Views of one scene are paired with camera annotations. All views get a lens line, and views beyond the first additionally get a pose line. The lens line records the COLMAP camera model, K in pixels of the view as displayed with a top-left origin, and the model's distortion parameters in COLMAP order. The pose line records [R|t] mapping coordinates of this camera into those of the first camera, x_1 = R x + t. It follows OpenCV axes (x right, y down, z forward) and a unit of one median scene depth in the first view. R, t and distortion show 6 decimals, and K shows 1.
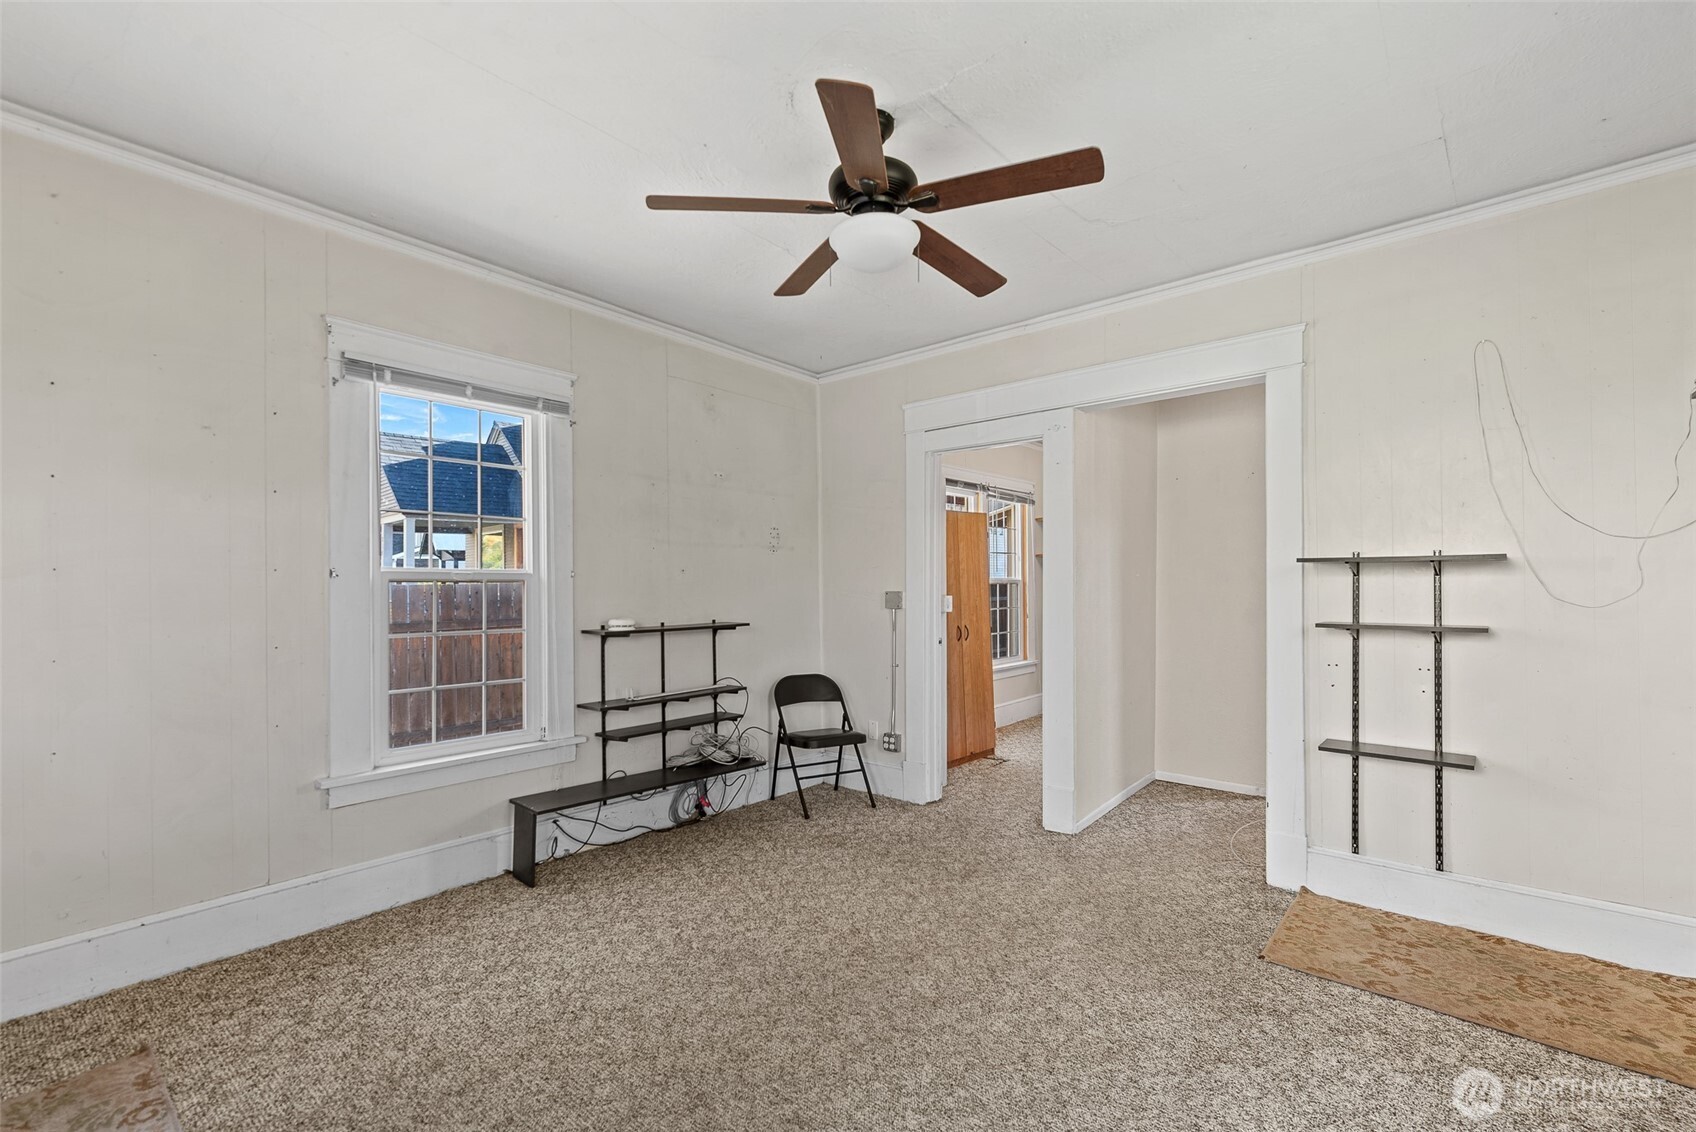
lens RADIAL K [[749.7, 0, 858.9], [0, 749.7, 583.3], [0, 0, 1]] dist [-0.001862, 0.001041]
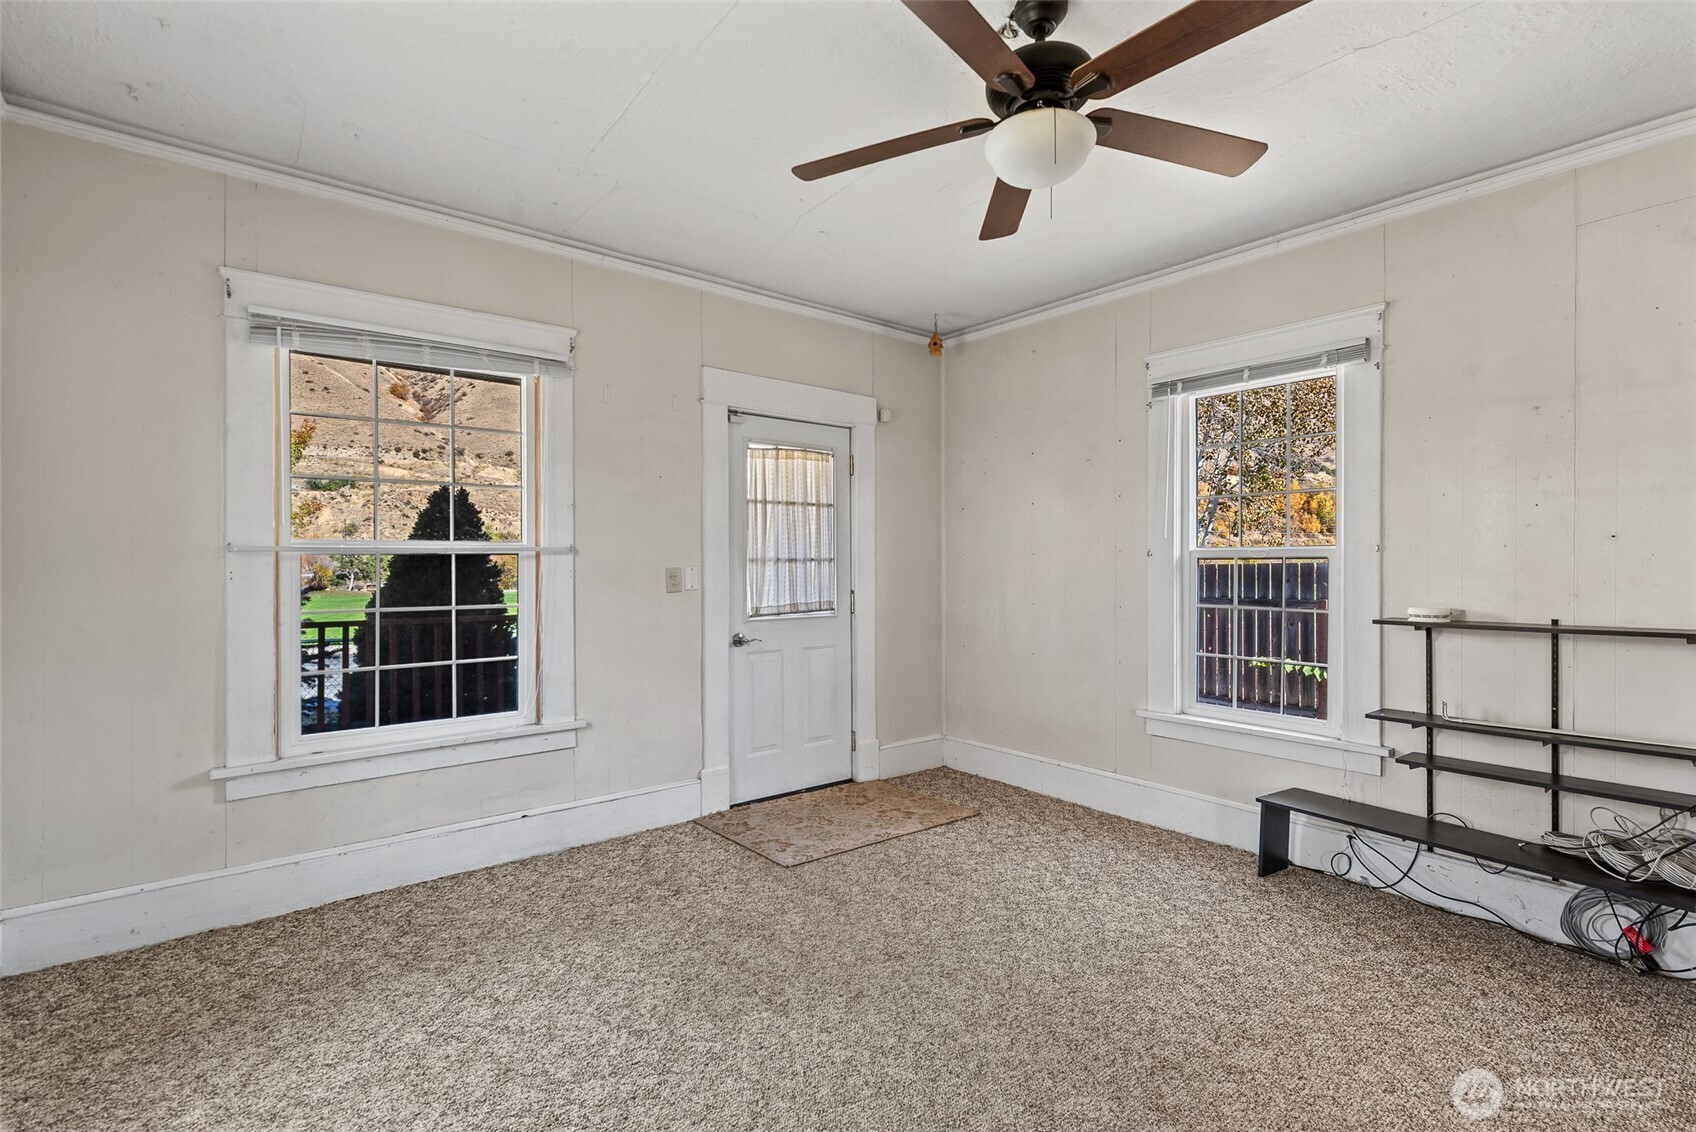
lens RADIAL K [[776.0, 0, 839.6], [0, 776.0, 557.7], [0, 0, 1]] dist [-0.000160, -0.000299]
pose [[-0.215746, -0.004891, -0.976437, 0.648329], [0.006992, 0.999954, -0.006554, -0.000362], [0.976425, -0.008242, -0.215702, 0.684792]]
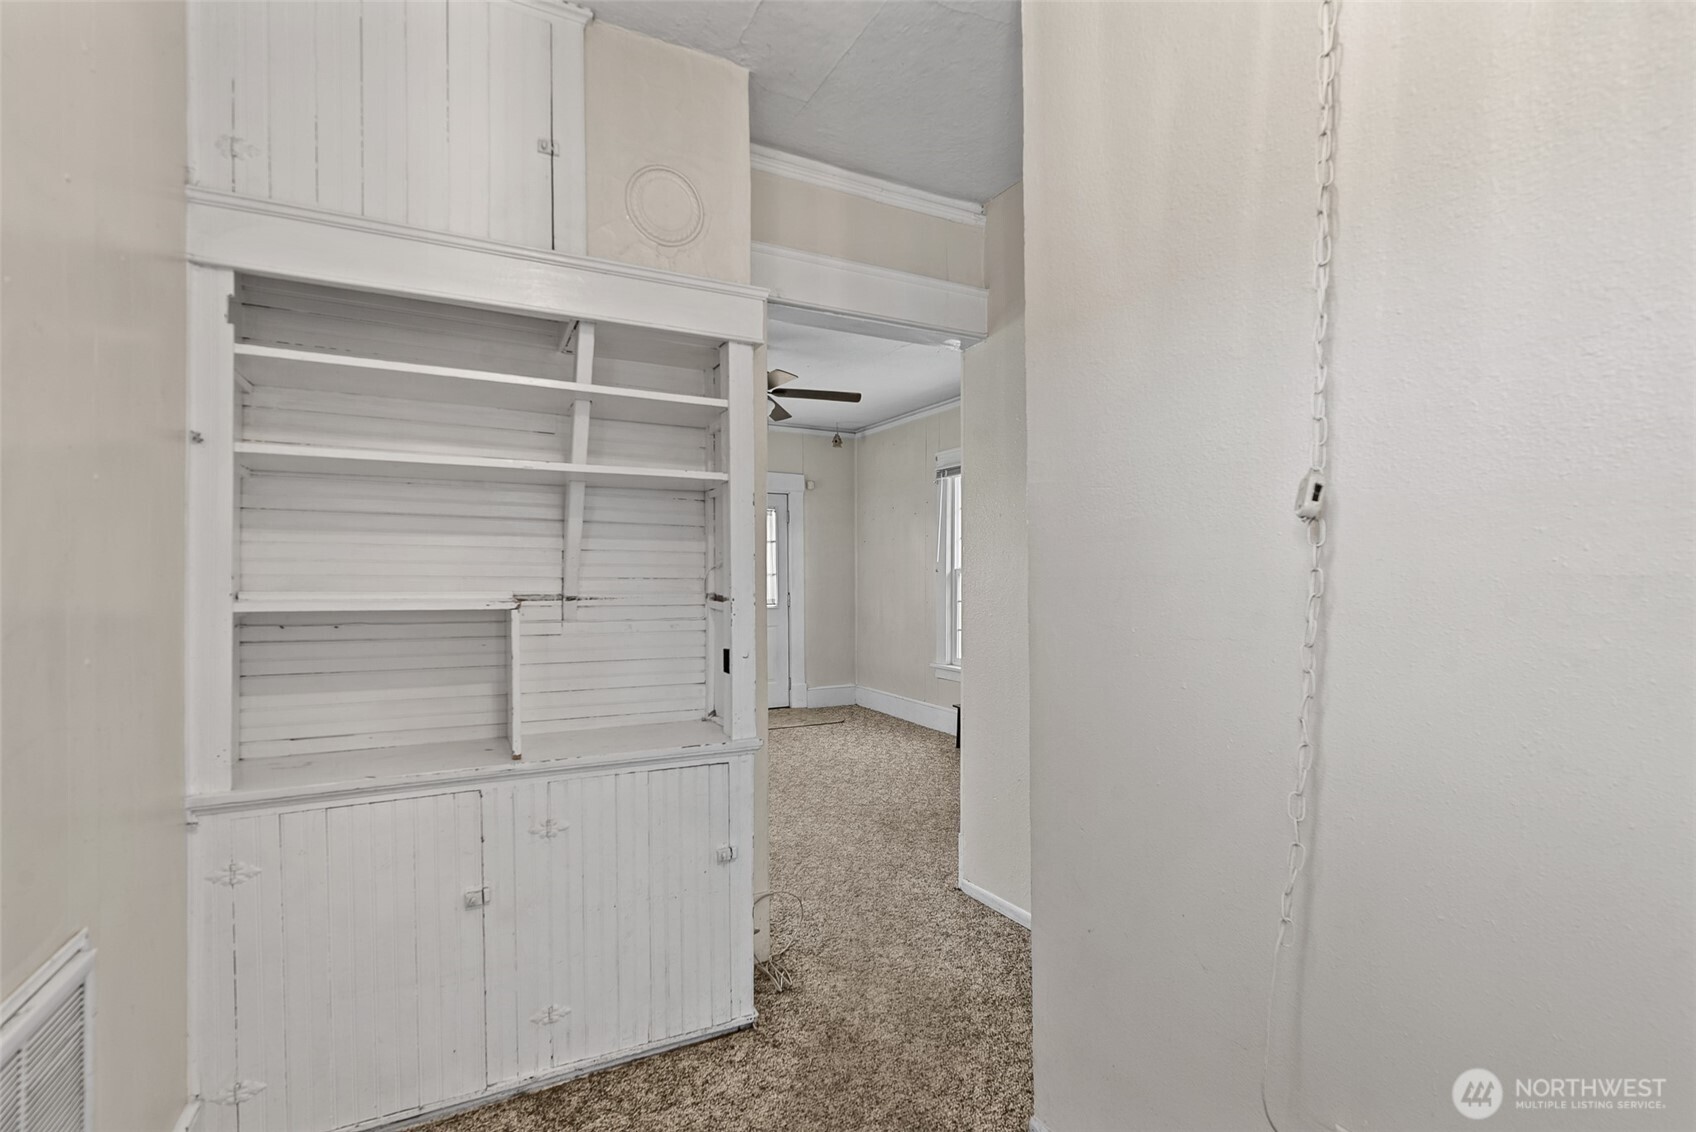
lens RADIAL K [[749.7, 0, 814.2], [0, 749.7, 573.0], [0, 0, 1]] dist [-0.001862, 0.001041]
pose [[-0.416901, 0.006194, -0.908931, 1.285772], [0.011597, 0.999932, 0.001495, -0.011407], [0.908878, -0.009918, -0.416945, 1.418217]]
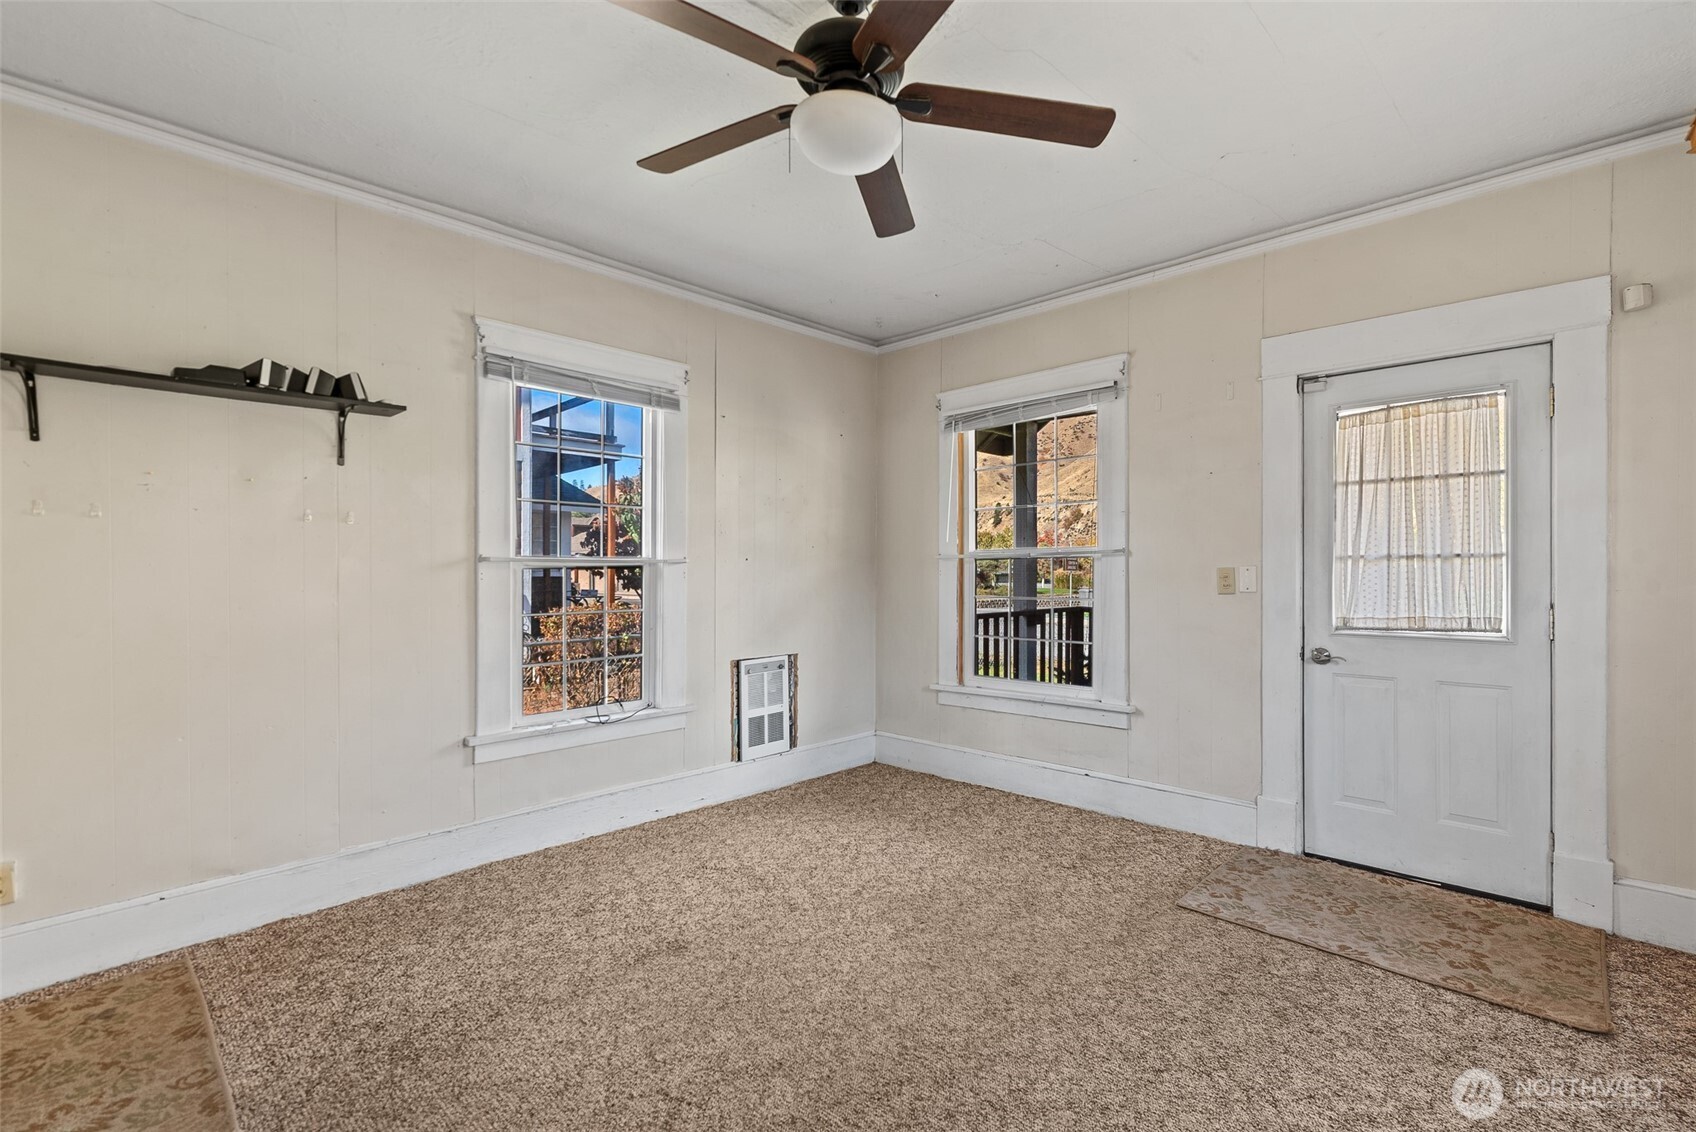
lens RADIAL K [[749.7, 0, 915.4], [0, 749.7, 569.9], [0, 0, 1]] dist [-0.001862, 0.001041]
pose [[-0.999451, 0.005067, 0.032742, -0.054712], [0.004803, 0.999956, -0.008116, 0.015467], [-0.032781, -0.007955, -0.999431, 1.272264]]
